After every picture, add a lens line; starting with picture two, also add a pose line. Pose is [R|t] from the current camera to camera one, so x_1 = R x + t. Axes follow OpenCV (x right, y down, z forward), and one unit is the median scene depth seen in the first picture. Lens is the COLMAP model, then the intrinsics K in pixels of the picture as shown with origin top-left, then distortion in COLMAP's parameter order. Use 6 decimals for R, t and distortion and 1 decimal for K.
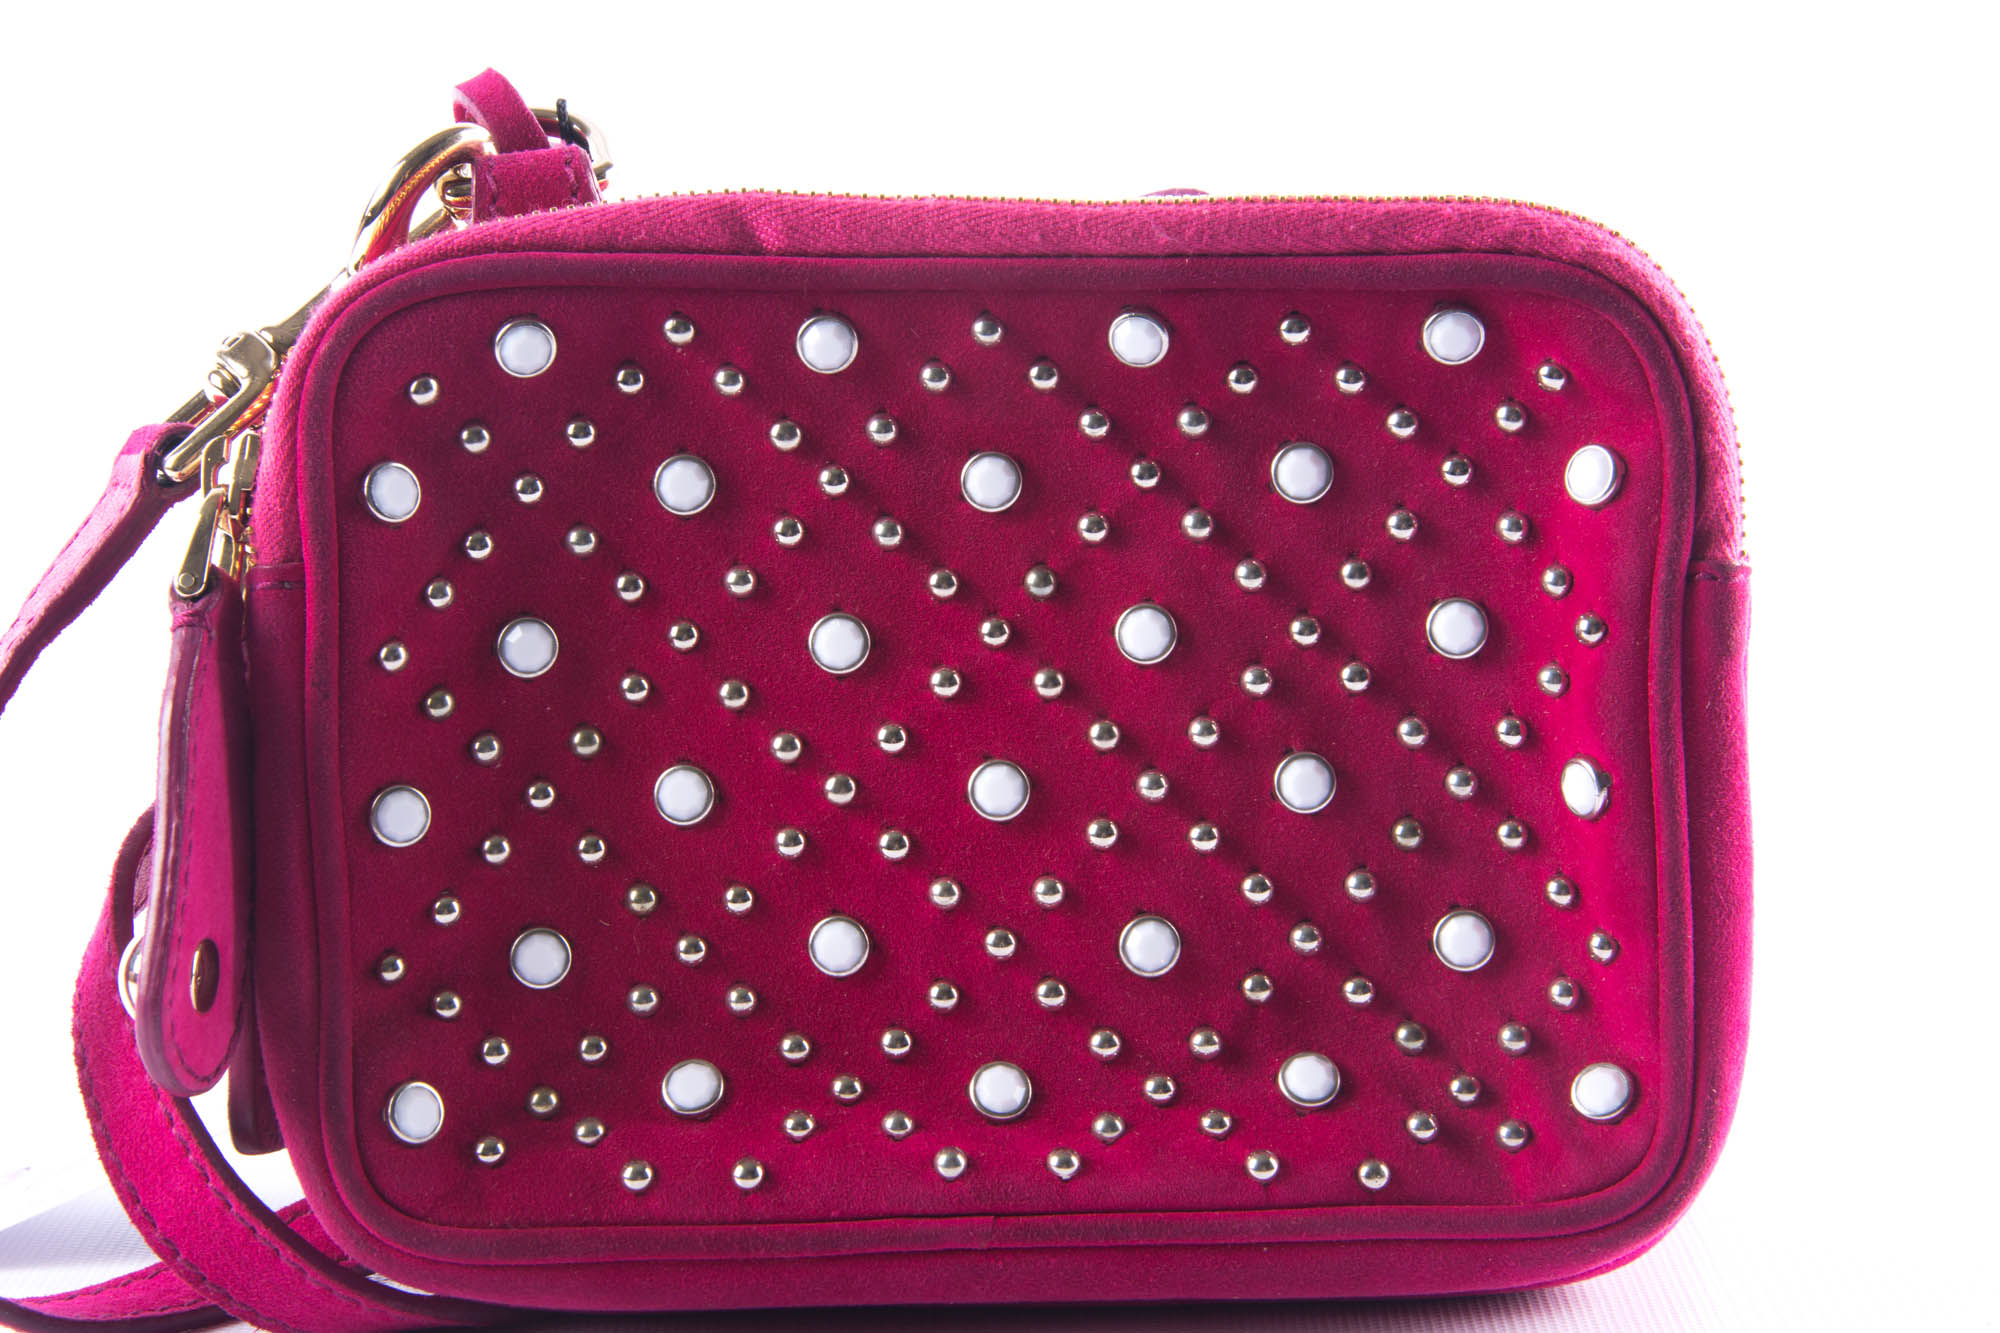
lens RADIAL K [[4825.7, 0, 914.2], [0, 4825.7, 682.8], [0, 0, 1]] dist [0.255370, 0.000000]
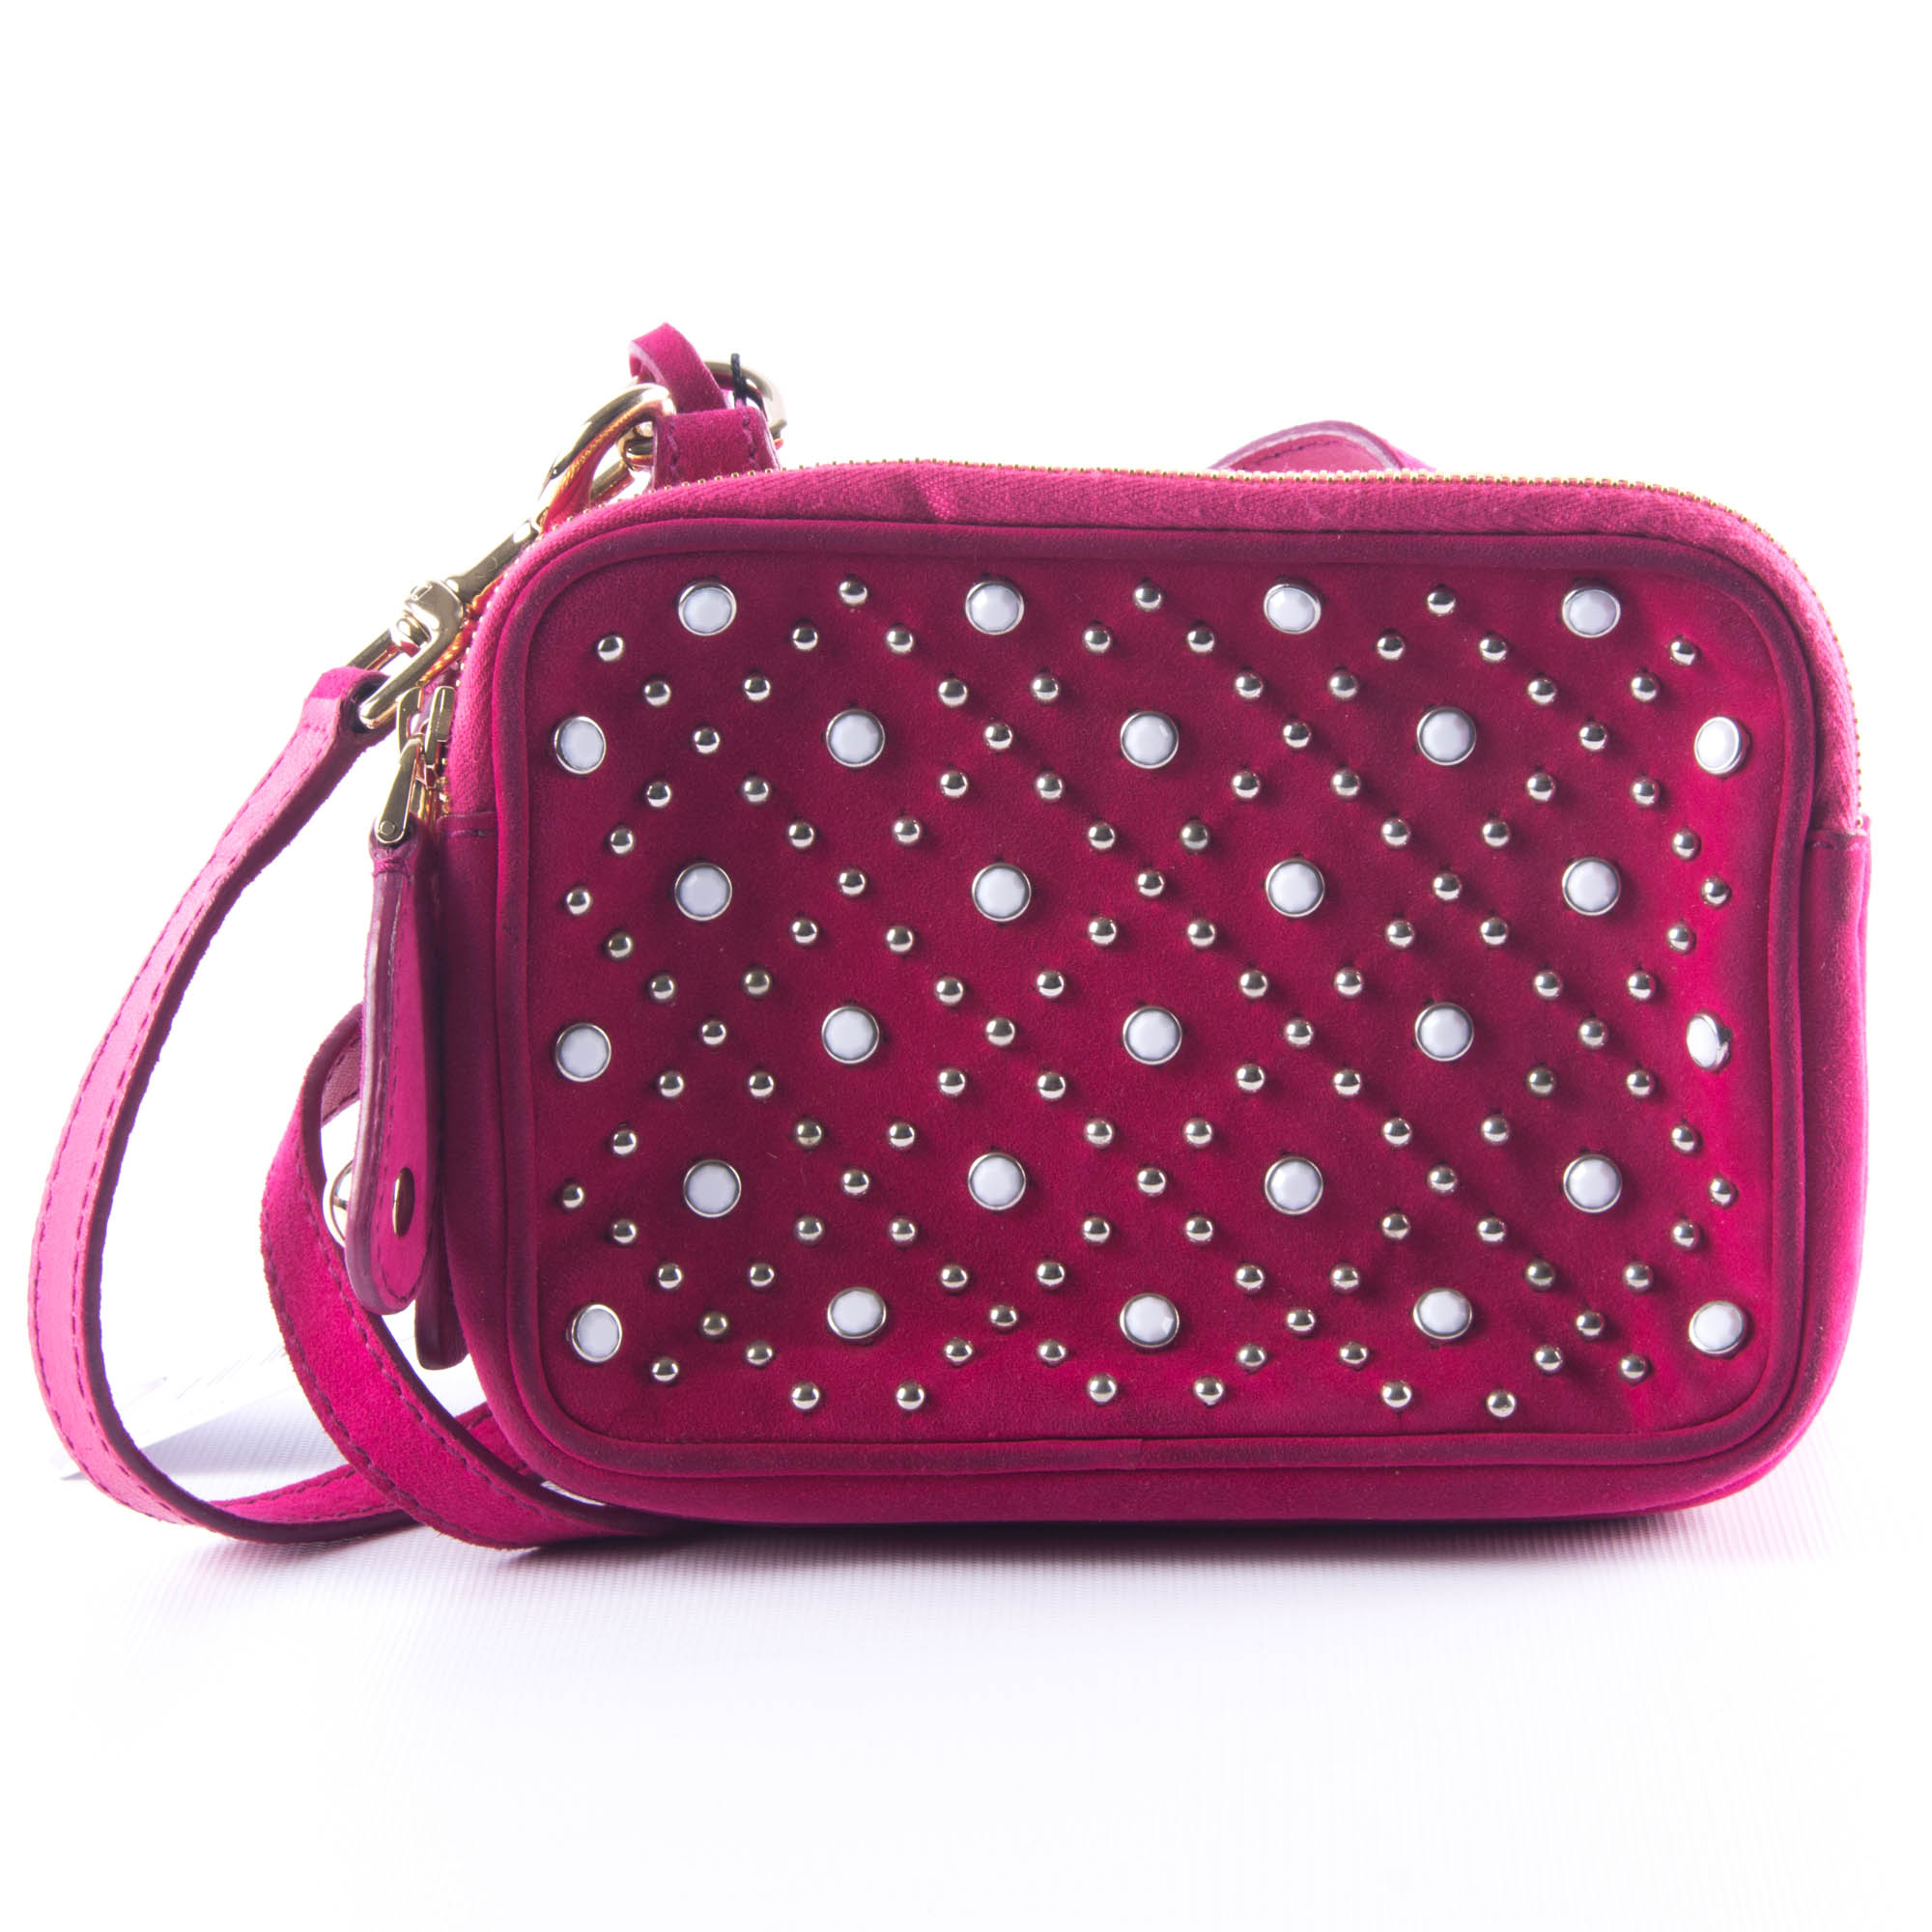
lens RADIAL K [[7402.2, 0, 969.4], [0, 7402.2, 965.5], [0, 0, 1]] dist [0.045892, 0.000000]
pose [[0.999896, 0.013627, 0.004719, -0.029906], [-0.013817, 0.998983, 0.042908, -0.061246], [-0.004129, -0.042969, 0.999068, -0.603419]]
